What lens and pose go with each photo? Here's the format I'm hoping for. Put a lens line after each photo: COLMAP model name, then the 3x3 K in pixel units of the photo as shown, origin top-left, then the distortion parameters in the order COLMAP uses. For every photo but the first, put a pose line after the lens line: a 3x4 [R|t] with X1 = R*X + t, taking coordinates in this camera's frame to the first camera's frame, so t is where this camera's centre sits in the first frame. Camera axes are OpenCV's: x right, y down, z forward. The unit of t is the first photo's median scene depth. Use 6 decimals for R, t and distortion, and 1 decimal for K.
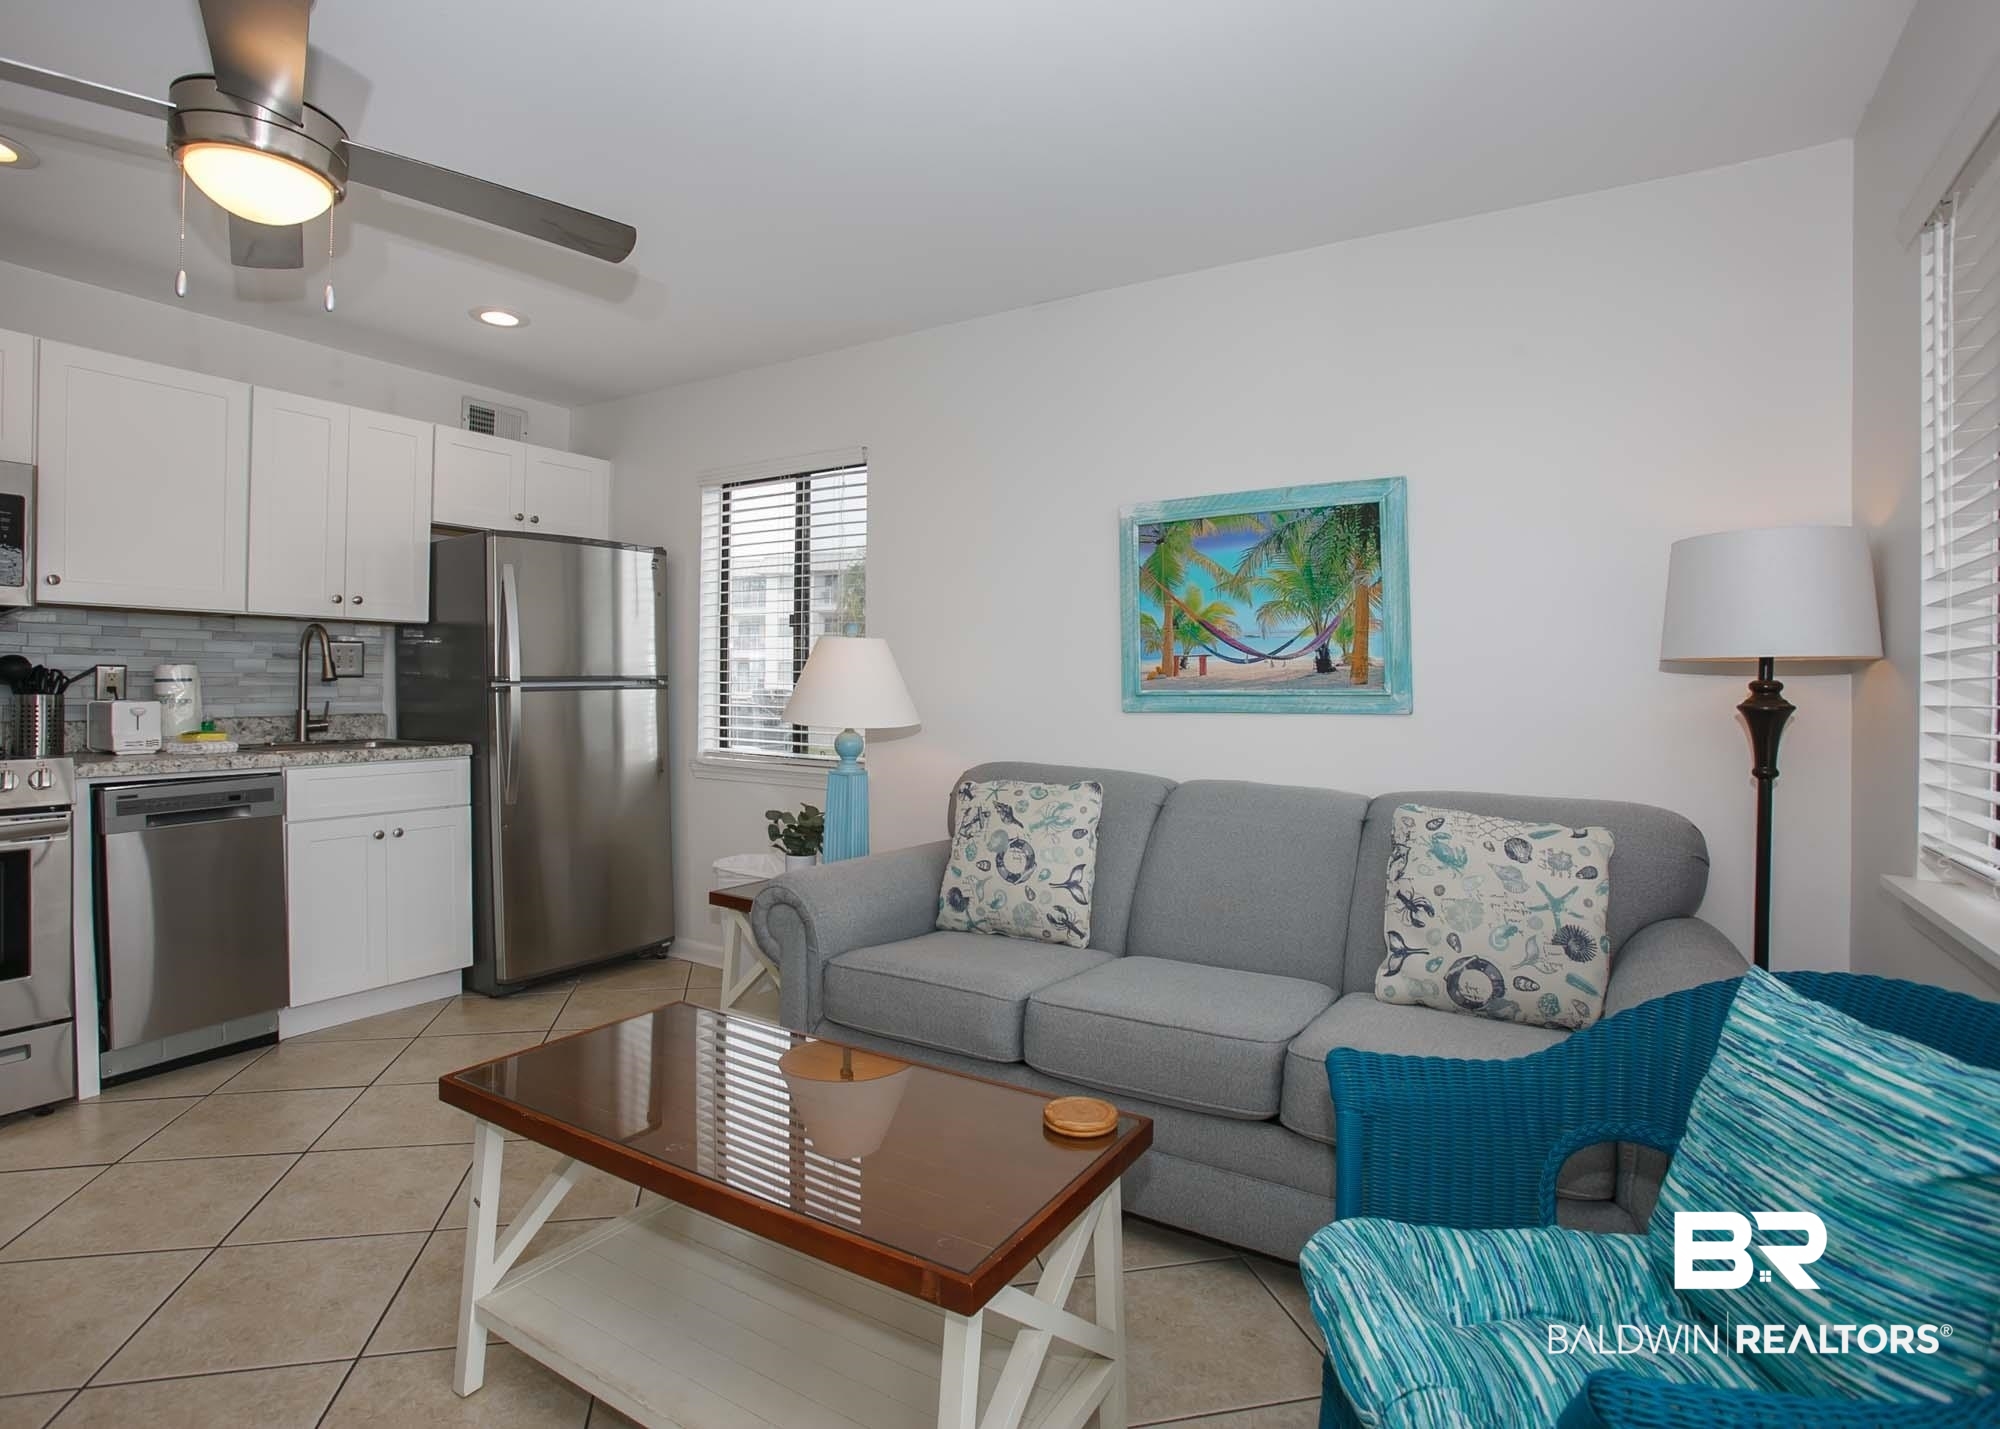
lens RADIAL K [[1039.5, 0, 992.4], [0, 1039.5, 676.5], [0, 0, 1]] dist [-0.090748, 0.056983]
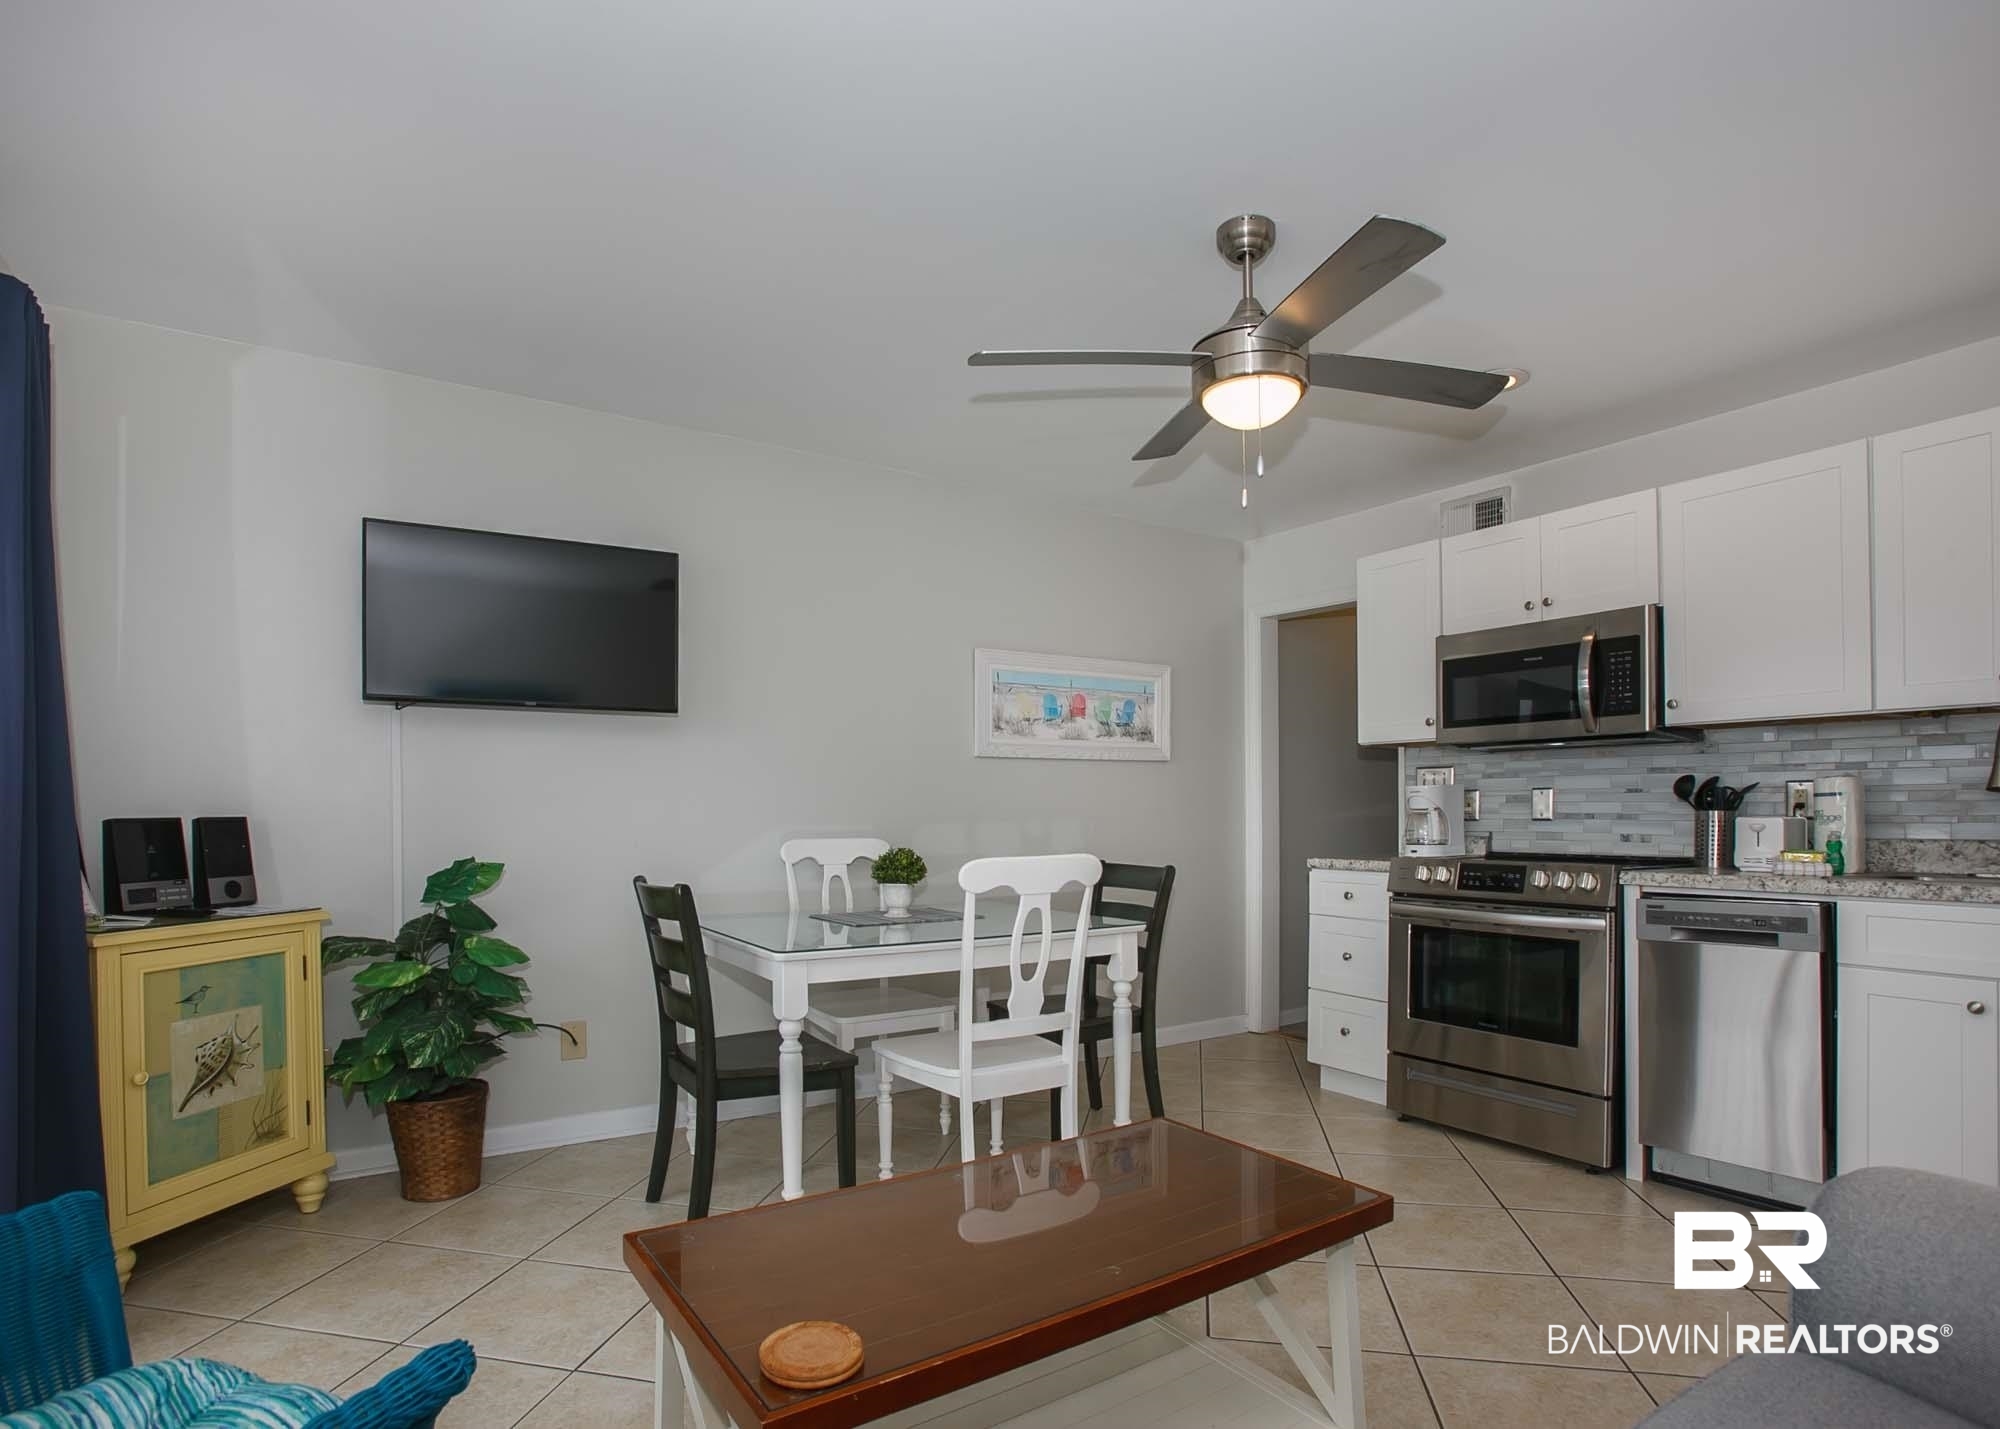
lens RADIAL K [[1031.1, 0, 994.2], [0, 1031.1, 817.9], [0, 0, 1]] dist [-0.003751, -0.000403]
pose [[-0.441719, -0.001482, -0.897152, 0.361737], [-0.000427, 0.999999, -0.001441, 0.027629], [0.897153, -0.000254, -0.441720, 0.798420]]
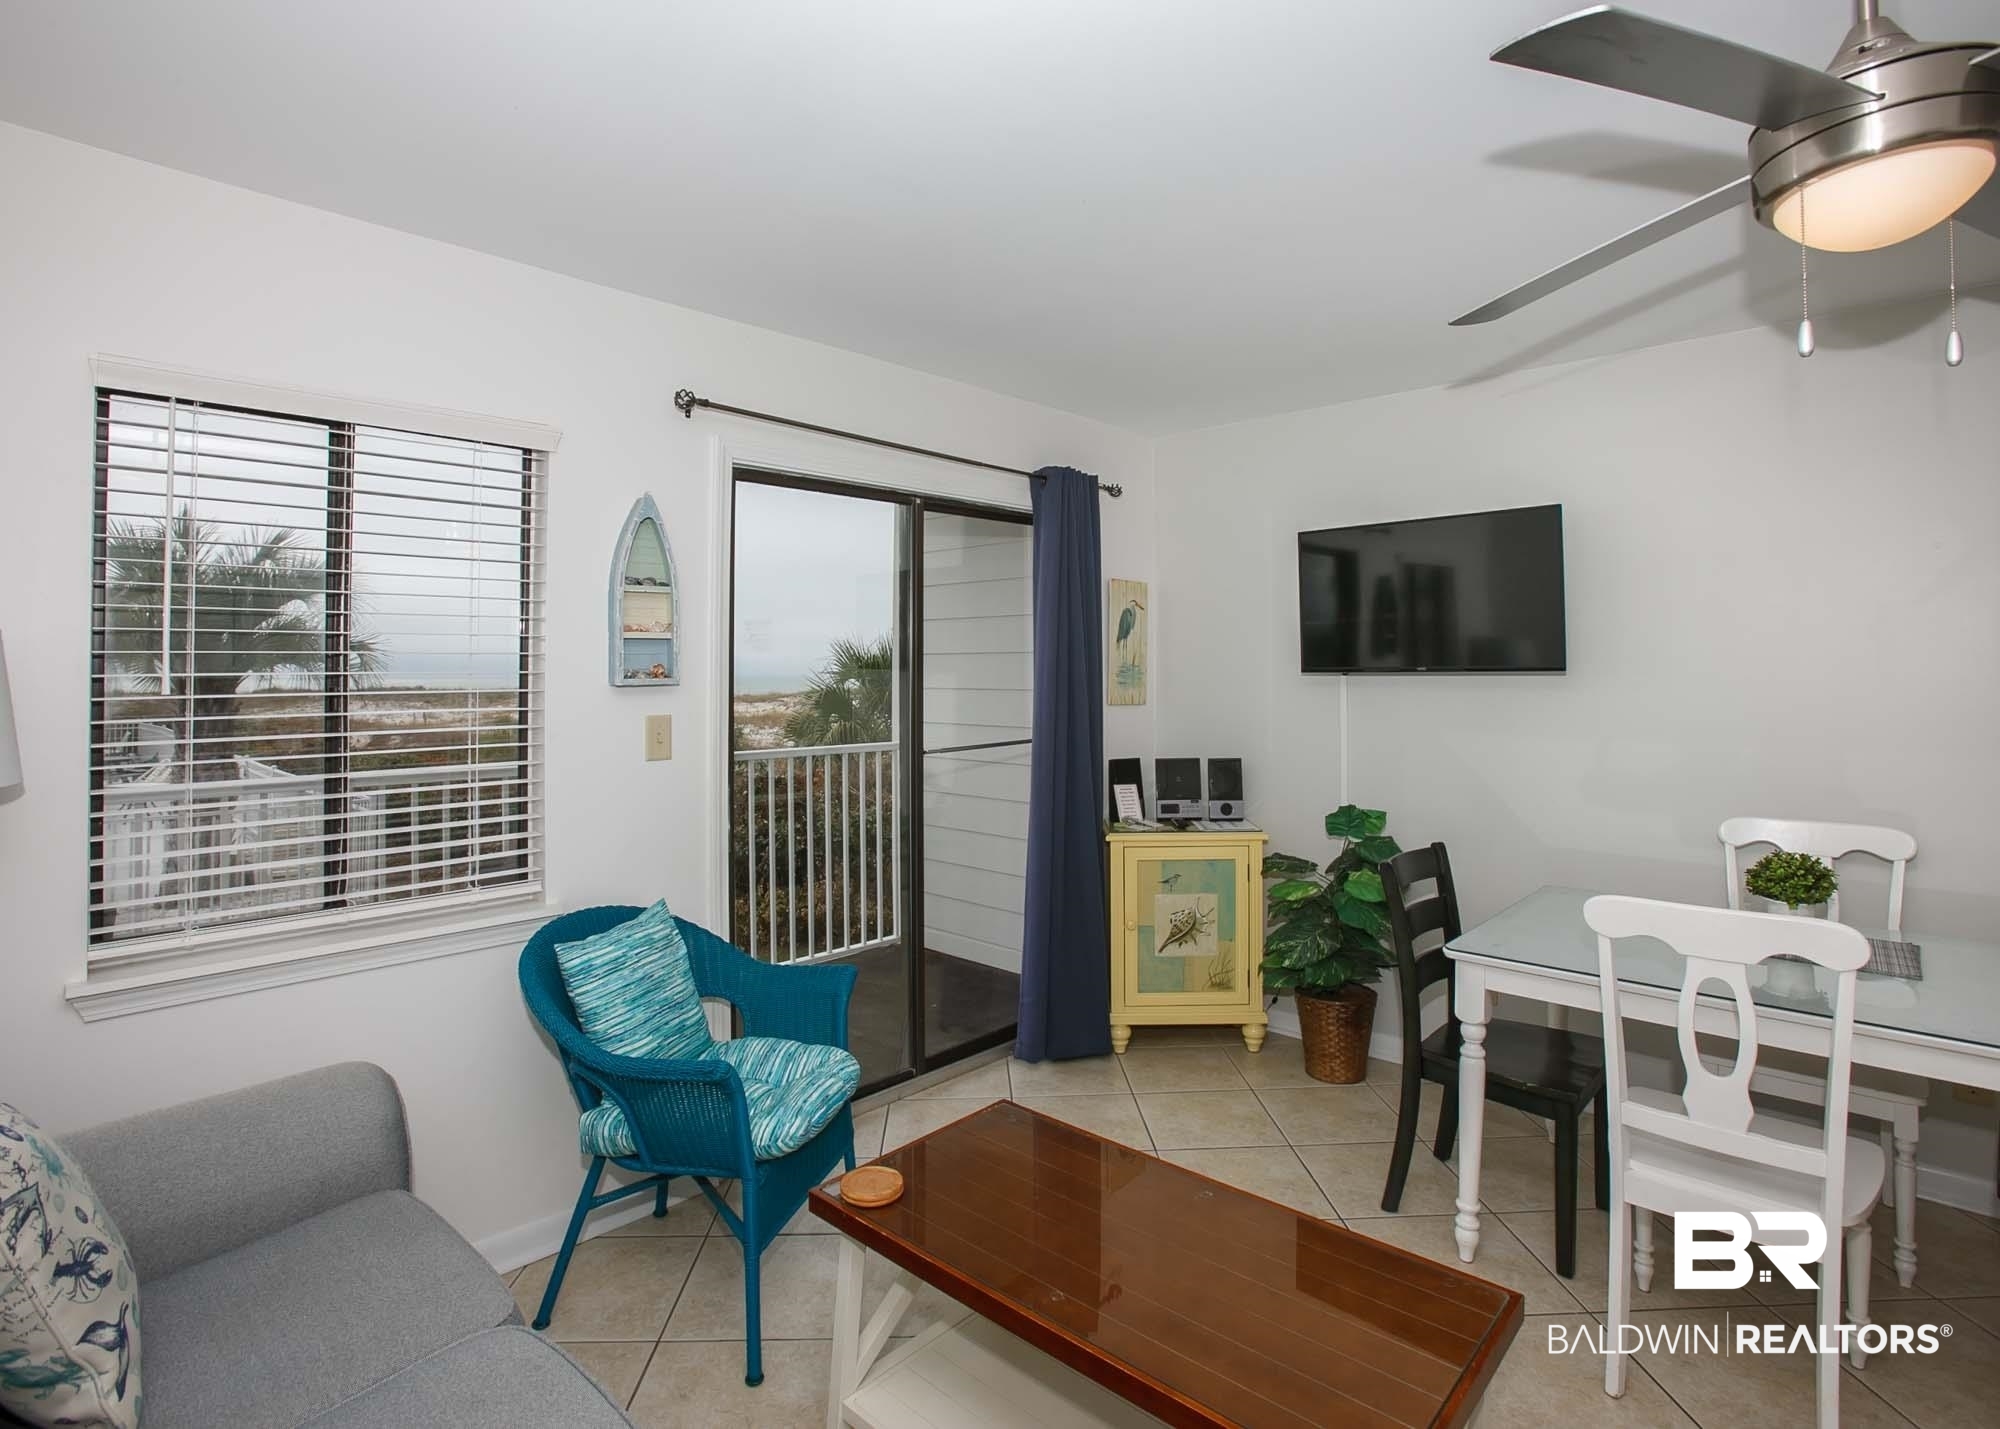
lens RADIAL K [[1039.5, 0, 992.4], [0, 1039.5, 676.5], [0, 0, 1]] dist [-0.090748, 0.056983]
pose [[-0.980017, -0.011385, 0.198588, -0.148851], [-0.010912, 0.999934, 0.003479, -0.085457], [-0.198614, 0.001242, -0.980077, 1.153816]]
